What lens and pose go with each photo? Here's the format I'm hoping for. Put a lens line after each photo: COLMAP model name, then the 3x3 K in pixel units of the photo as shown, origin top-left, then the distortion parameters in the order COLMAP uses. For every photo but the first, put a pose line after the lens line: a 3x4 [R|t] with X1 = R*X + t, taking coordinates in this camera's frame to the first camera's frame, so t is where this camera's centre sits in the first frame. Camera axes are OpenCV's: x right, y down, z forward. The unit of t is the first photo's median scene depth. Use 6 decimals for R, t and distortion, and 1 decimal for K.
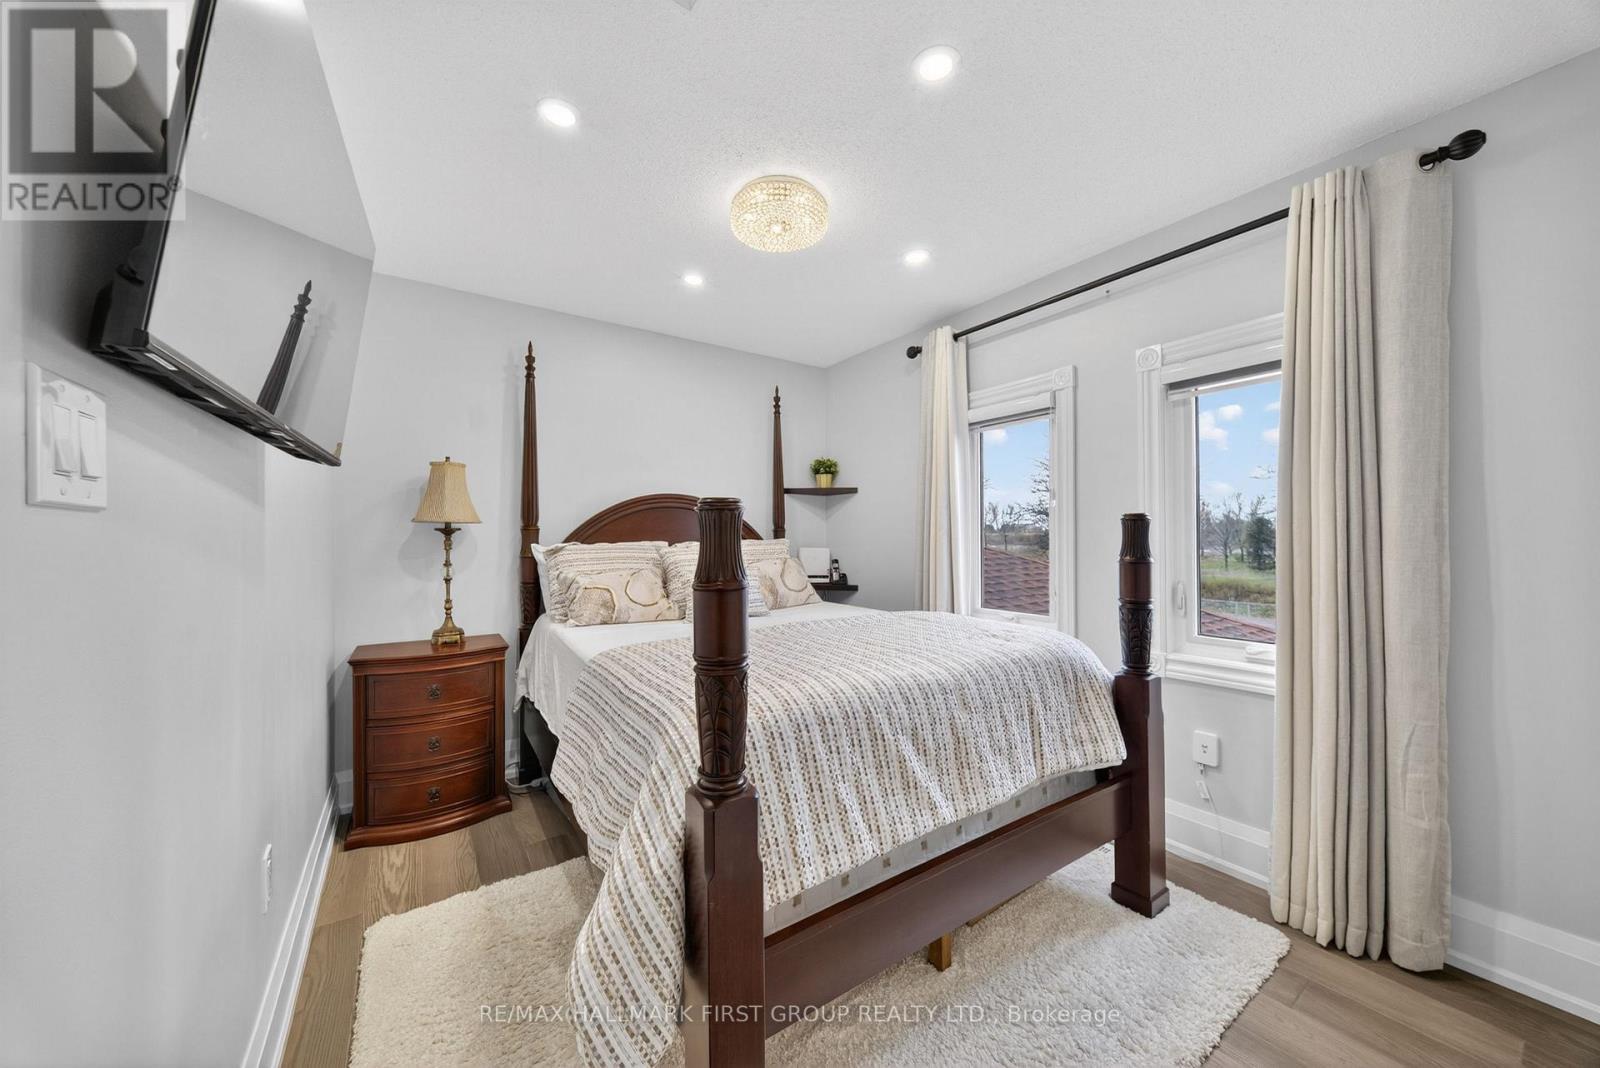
lens RADIAL K [[564.3, 0, 796.3], [0, 564.3, 534.3], [0, 0, 1]] dist [0.013634, -0.010010]
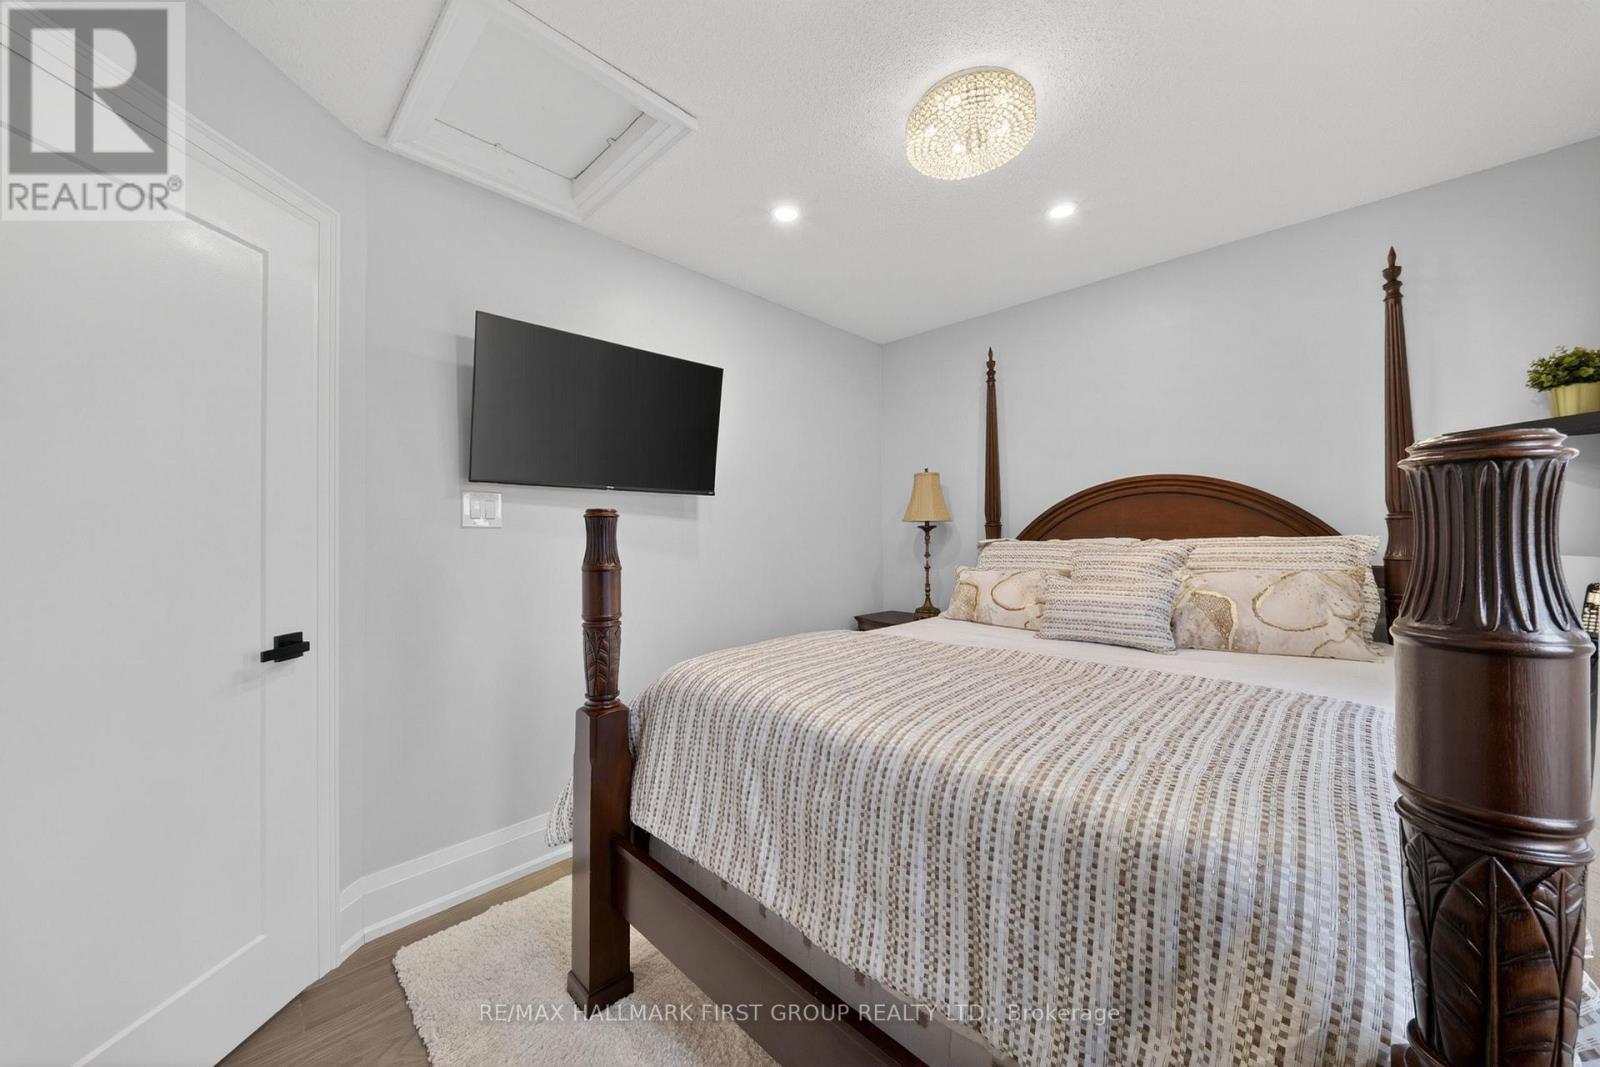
lens RADIAL K [[564.3, 0, 796.3], [0, 564.3, 533.8], [0, 0, 1]] dist [0.013634, -0.010010]
pose [[0.189080, 0.001674, -0.981960, 0.542878], [0.013511, 0.999899, 0.004306, -0.002954], [0.981869, -0.014081, 0.189038, 0.485826]]
